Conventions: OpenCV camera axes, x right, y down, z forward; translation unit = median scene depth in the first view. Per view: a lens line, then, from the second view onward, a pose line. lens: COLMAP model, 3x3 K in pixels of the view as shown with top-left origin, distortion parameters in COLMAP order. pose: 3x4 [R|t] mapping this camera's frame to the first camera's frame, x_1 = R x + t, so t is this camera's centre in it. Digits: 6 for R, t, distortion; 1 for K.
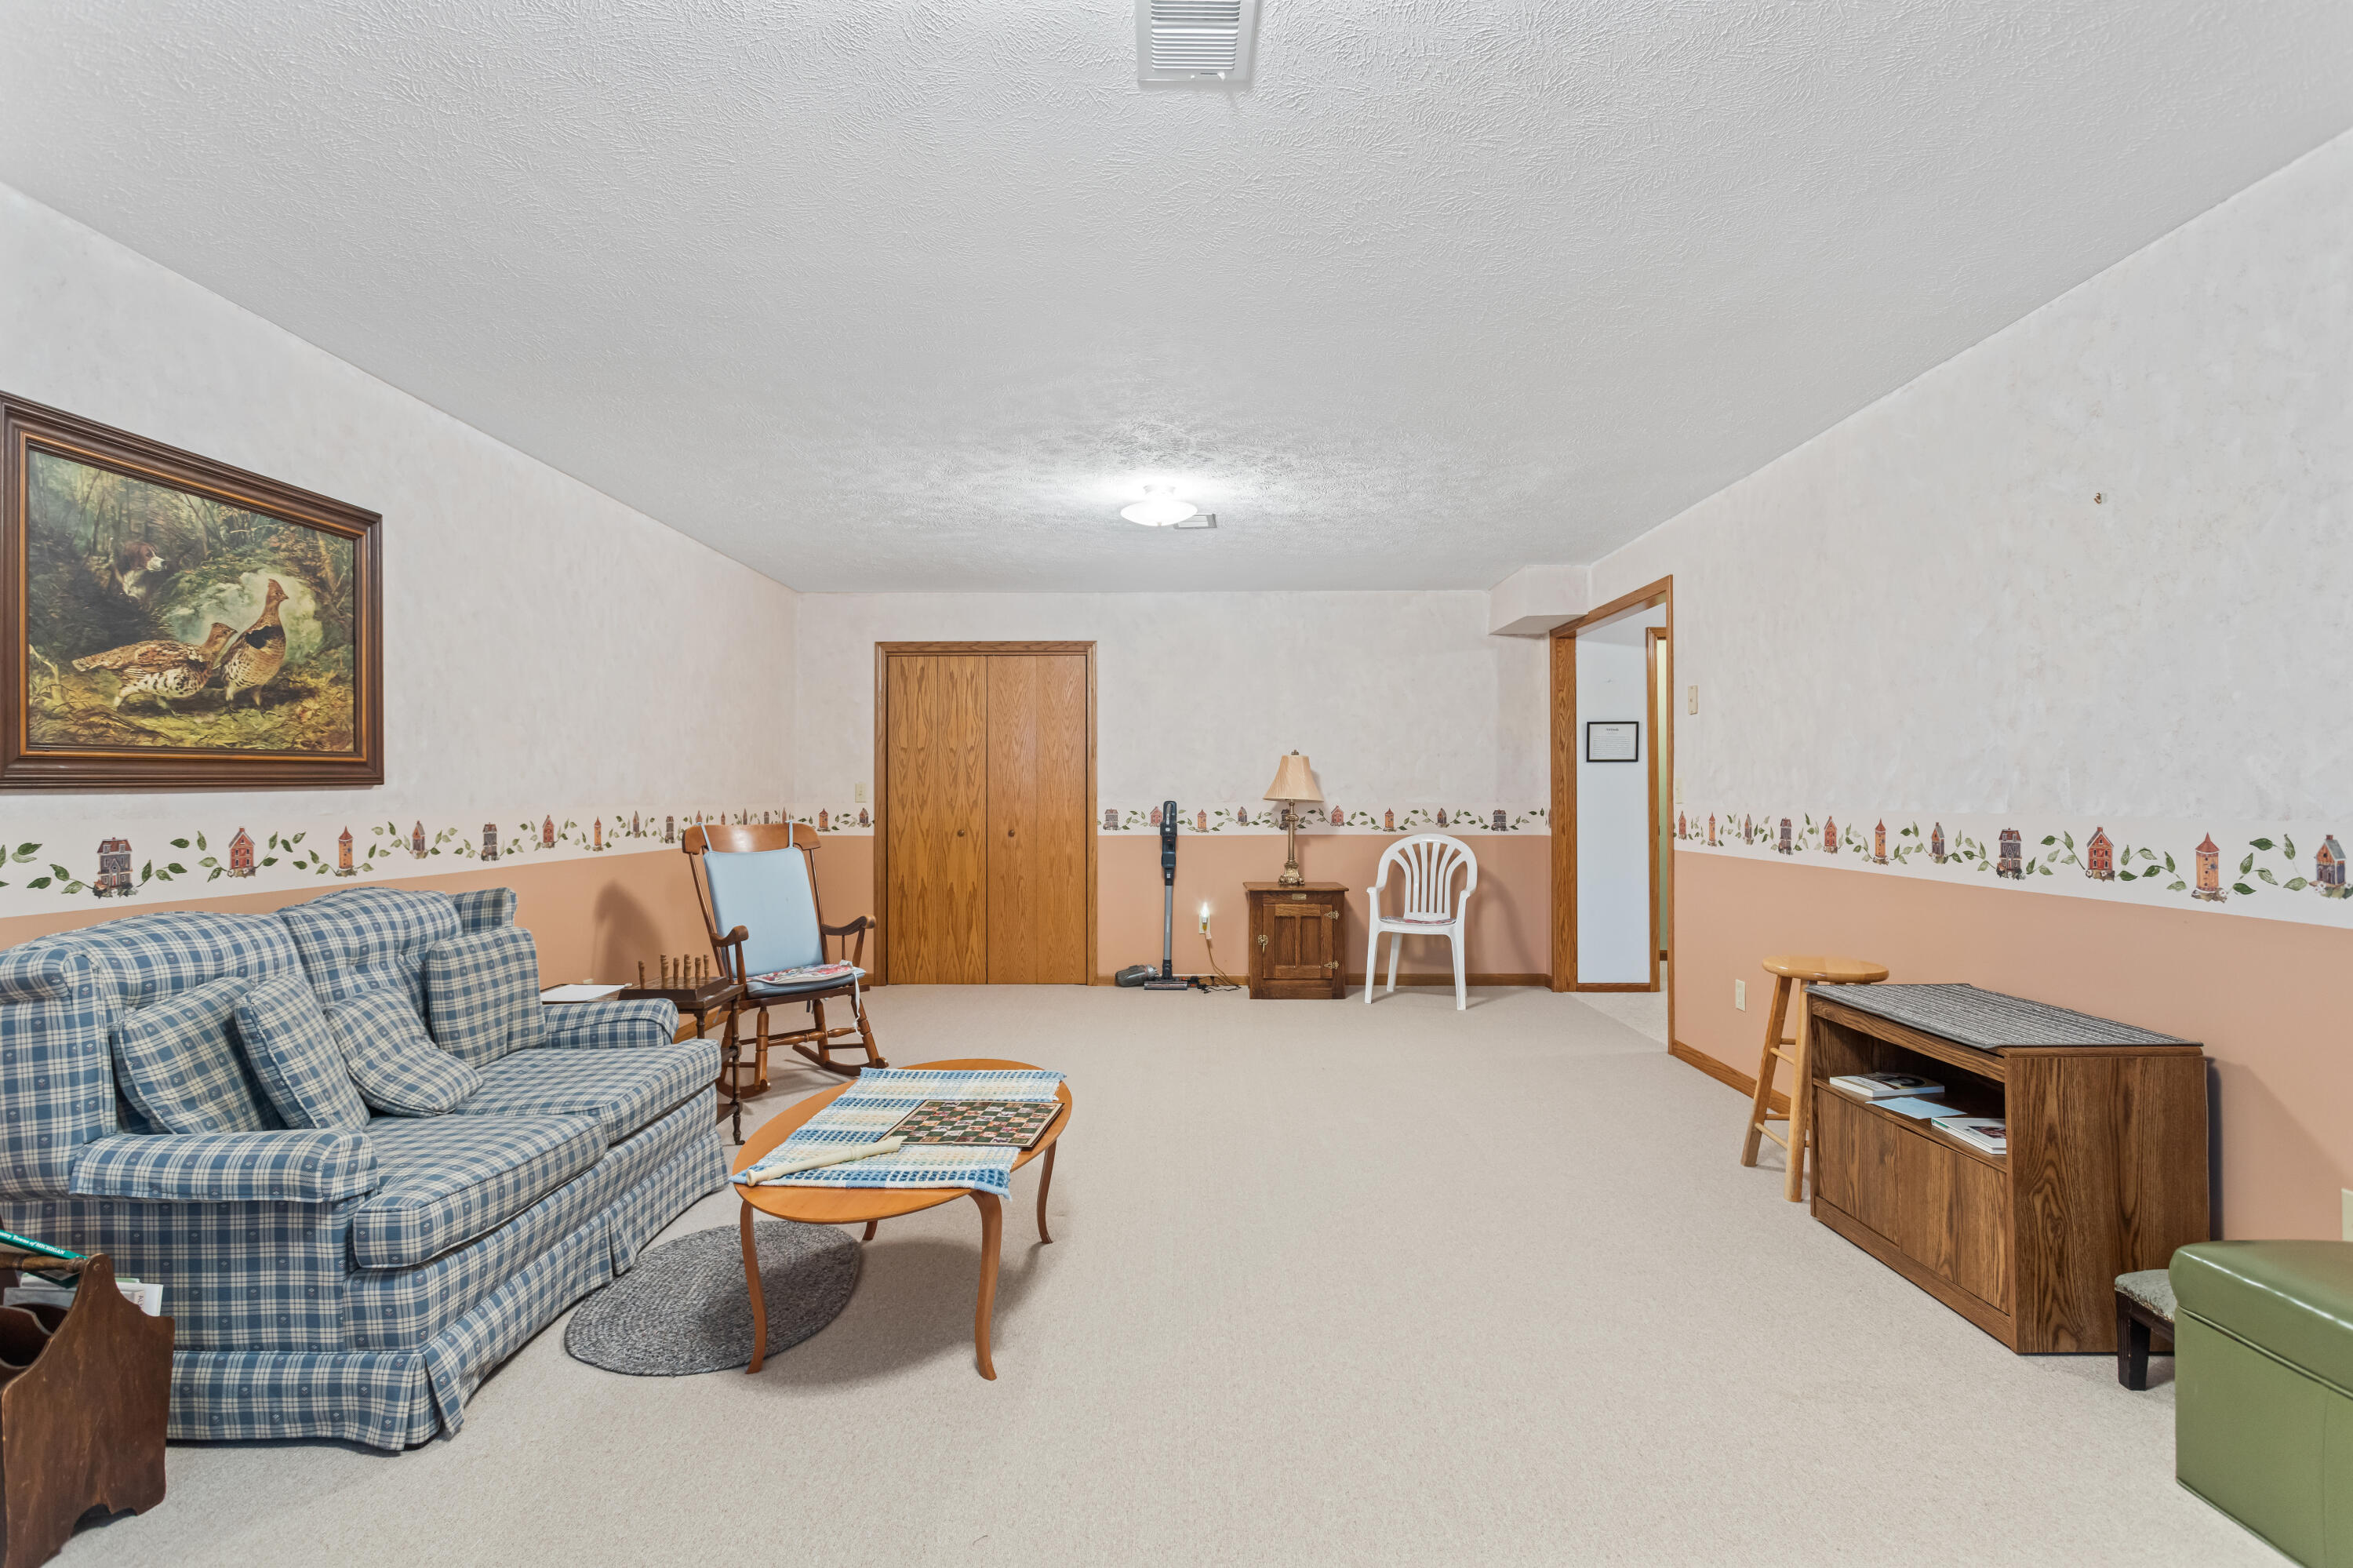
lens RADIAL K [[1133.0, 0, 1177.7], [0, 1133.0, 788.7], [0, 0, 1]] dist [-0.014068, 0.006284]
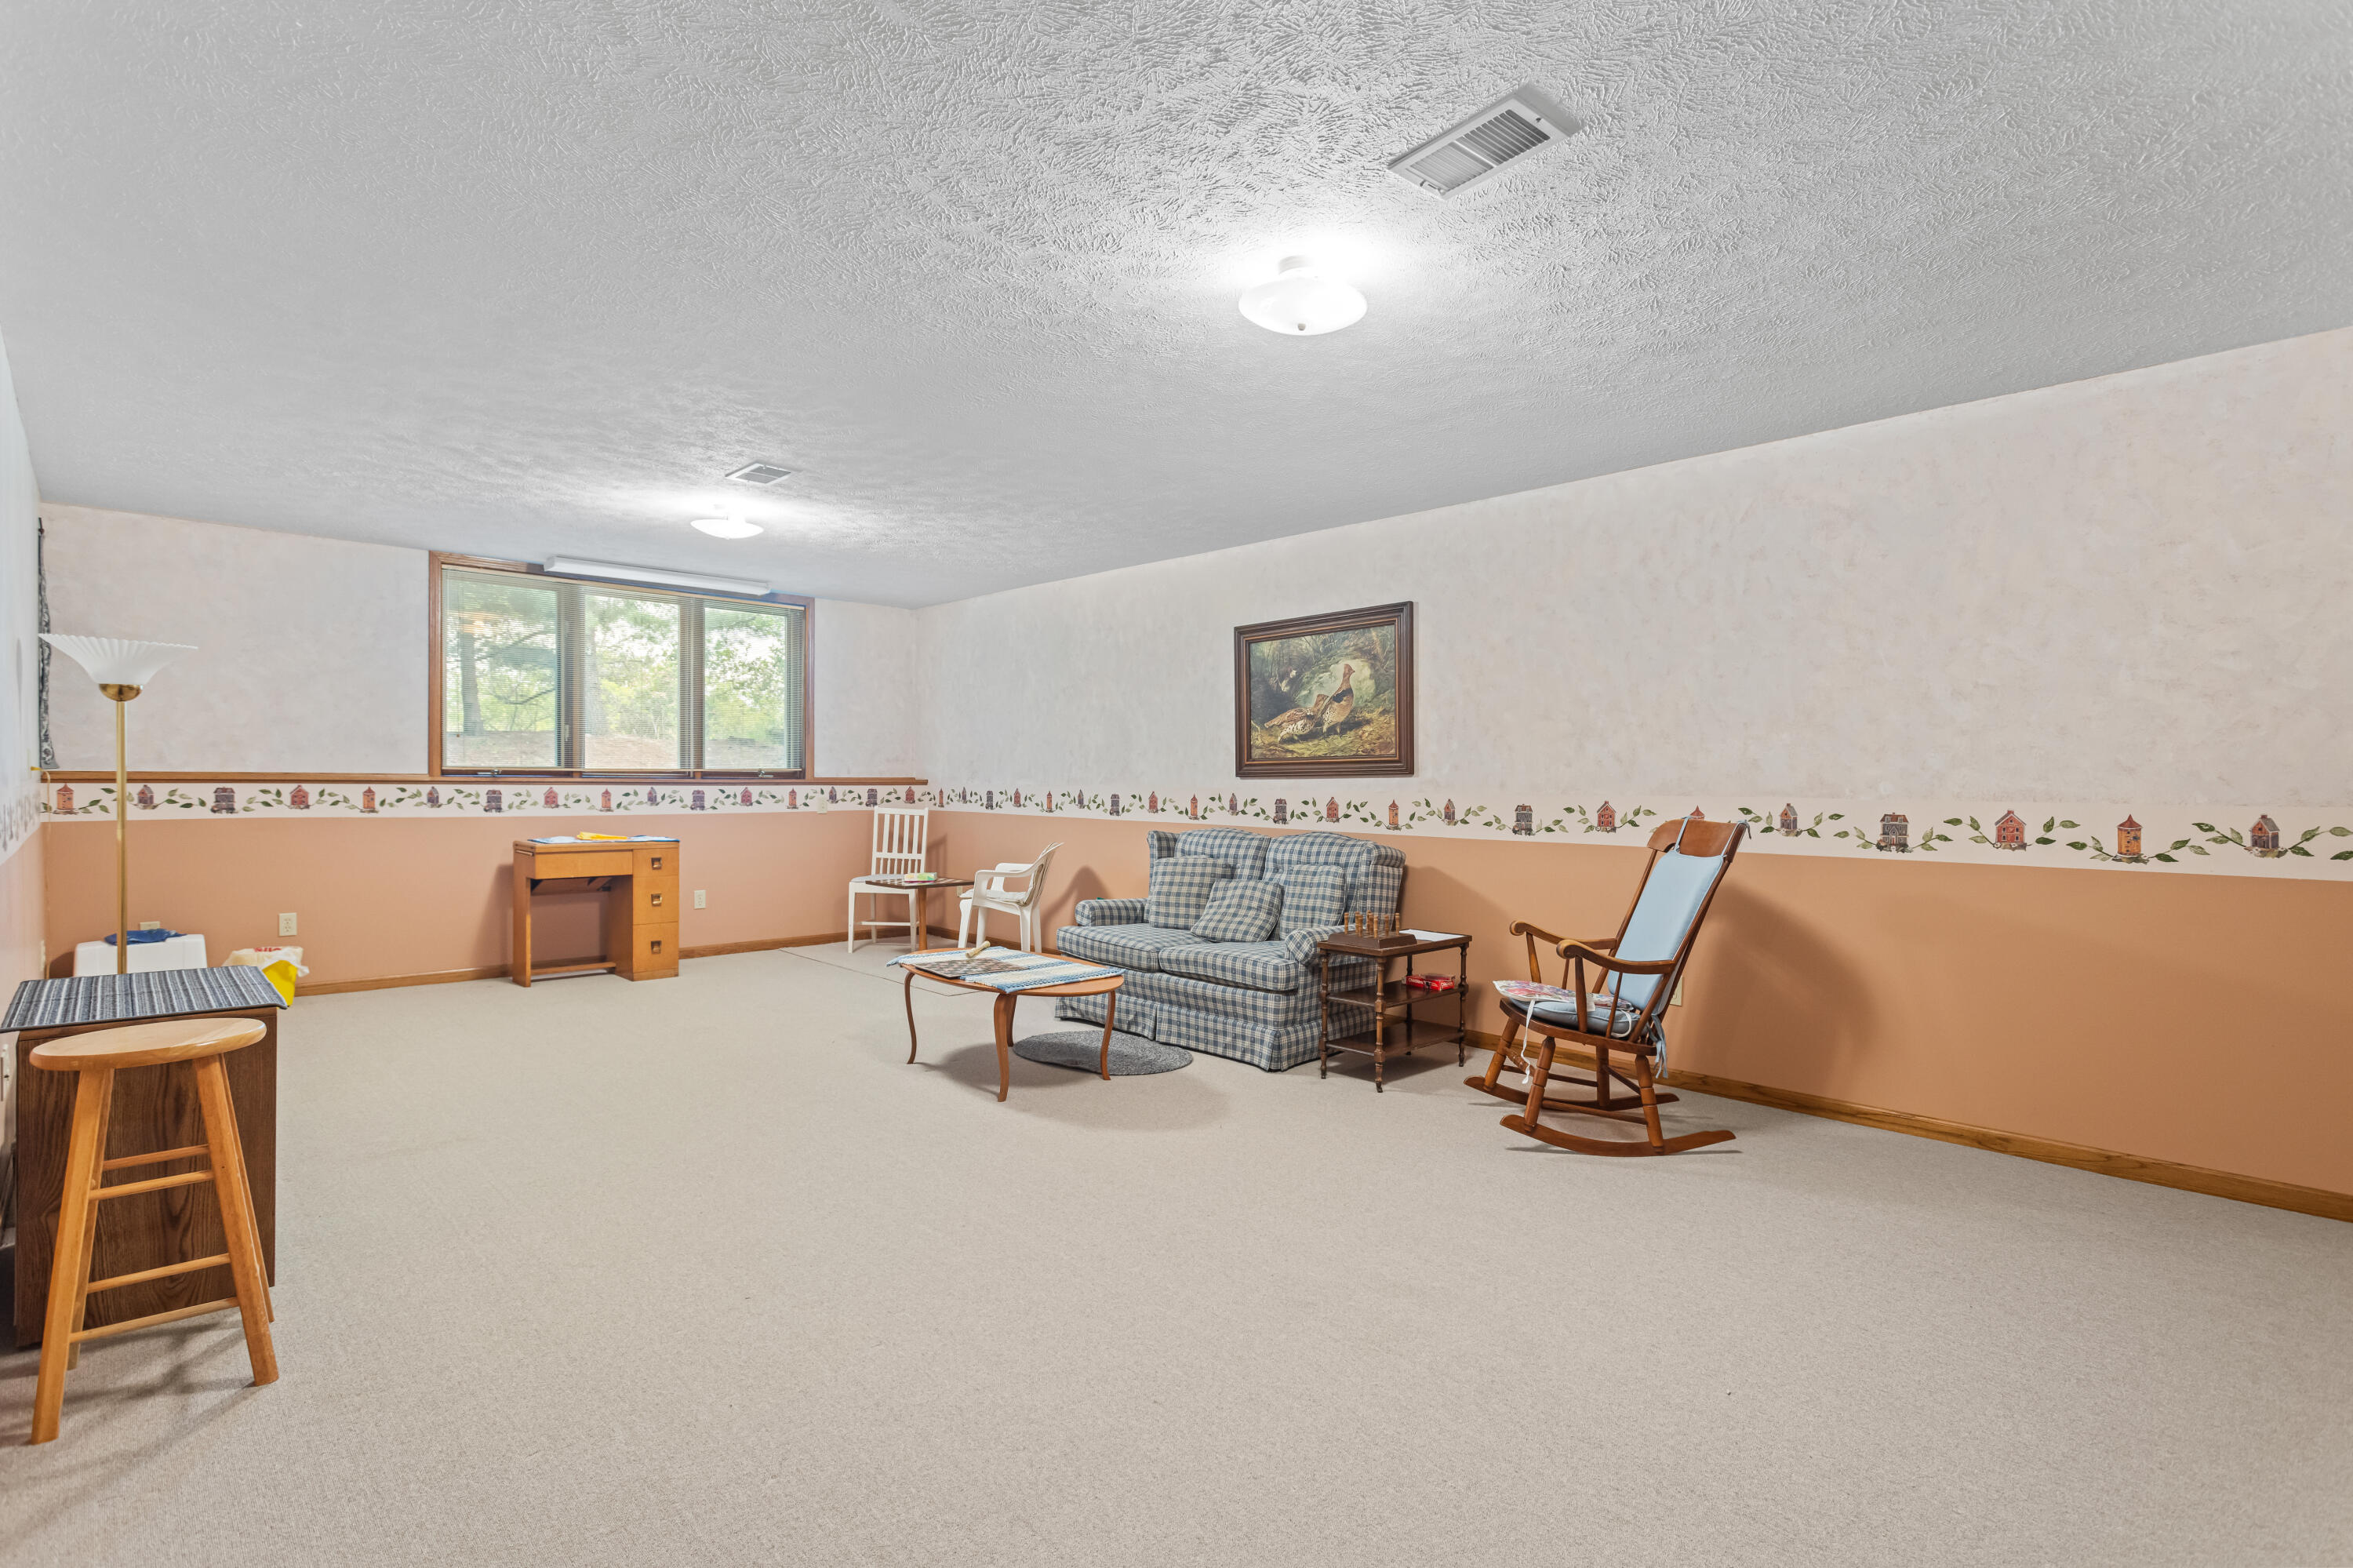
lens RADIAL K [[1133.0, 0, 1175.0], [0, 1133.0, 770.3], [0, 0, 1]] dist [-0.014068, 0.006284]
pose [[-0.717718, 0.015456, -0.696162, 0.699804], [0.013985, 0.999872, 0.007781, -0.029363], [0.696193, -0.004151, -0.717842, 2.140428]]
